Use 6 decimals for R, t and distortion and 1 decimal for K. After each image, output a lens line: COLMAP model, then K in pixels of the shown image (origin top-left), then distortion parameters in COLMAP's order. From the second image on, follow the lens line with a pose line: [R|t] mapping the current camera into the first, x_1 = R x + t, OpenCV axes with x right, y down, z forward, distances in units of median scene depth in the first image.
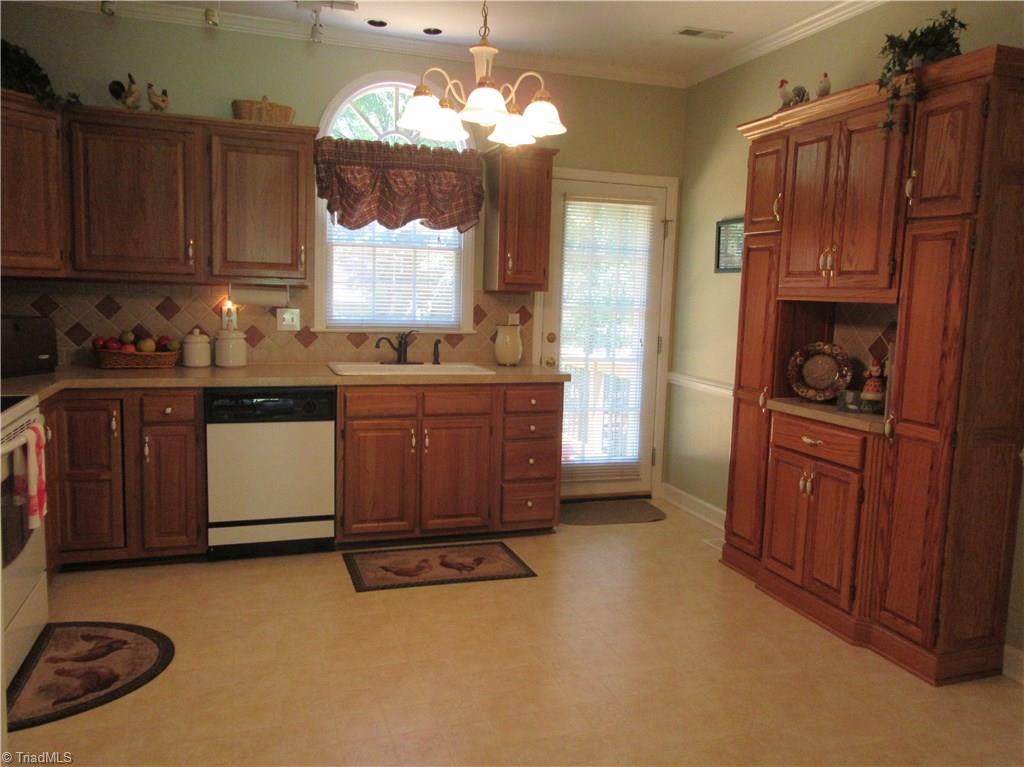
lens RADIAL K [[773.9, 0, 508.3], [0, 773.9, 386.0], [0, 0, 1]] dist [-0.016502, -0.004965]
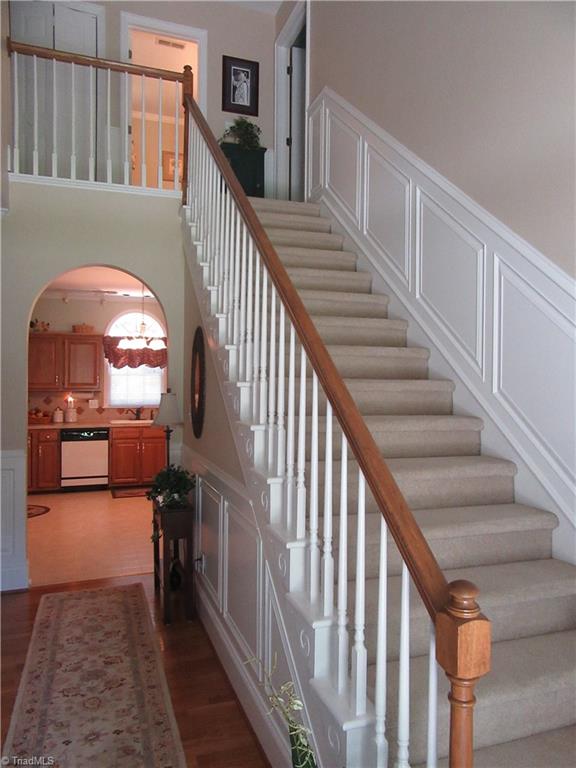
lens RADIAL K [[580.4, 0, 292.0], [0, 580.4, 383.2], [0, 0, 1]] dist [-0.016502, -0.004965]
pose [[0.999560, -0.028417, 0.008550, 0.395861], [0.029235, 0.992439, -0.119209, 0.103529], [-0.005098, 0.119406, 0.992832, -1.017715]]
